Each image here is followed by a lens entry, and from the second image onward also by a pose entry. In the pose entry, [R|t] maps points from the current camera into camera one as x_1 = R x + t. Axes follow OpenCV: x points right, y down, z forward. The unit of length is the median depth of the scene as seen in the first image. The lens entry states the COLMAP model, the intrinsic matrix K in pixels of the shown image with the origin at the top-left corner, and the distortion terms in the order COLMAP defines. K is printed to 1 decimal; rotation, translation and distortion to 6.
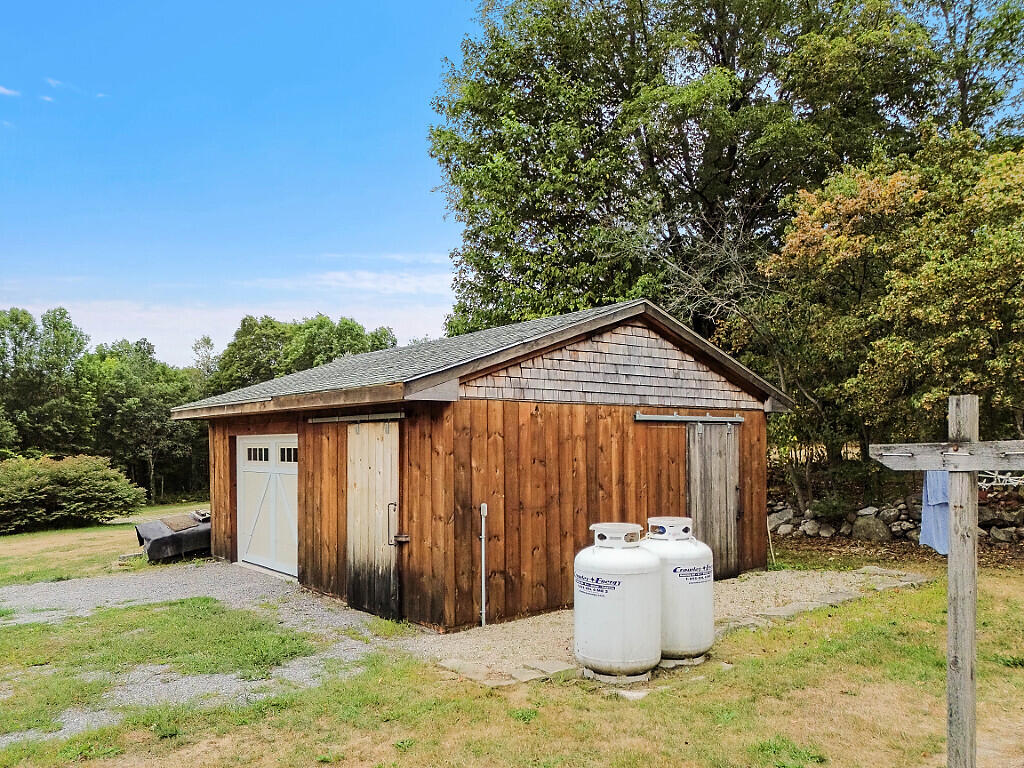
lens RADIAL K [[730.9, 0, 512.0], [0, 730.9, 384.0], [0, 0, 1]] dist [0.033696, -0.002453]
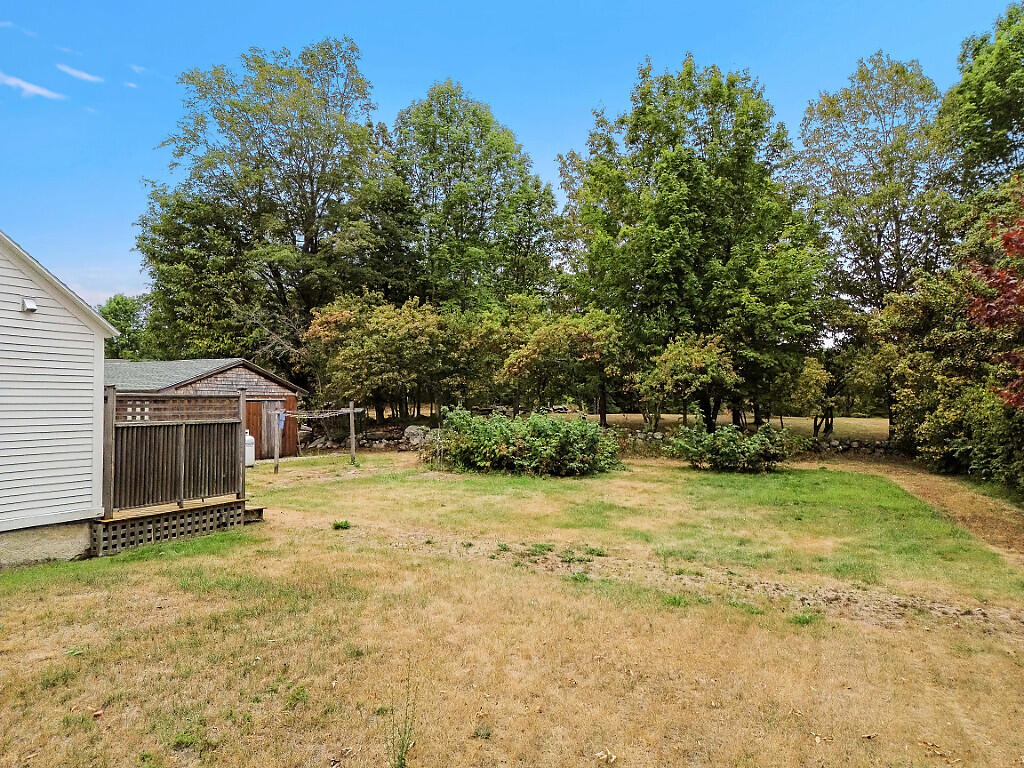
lens RADIAL K [[730.9, 0, 512.0], [0, 730.9, 384.0], [0, 0, 1]] dist [0.033696, -0.002453]
pose [[0.903151, 0.018592, 0.428921, -0.088896], [-0.042758, 0.997990, 0.046774, -0.174716], [-0.427189, -0.060583, 0.902130, -1.824590]]
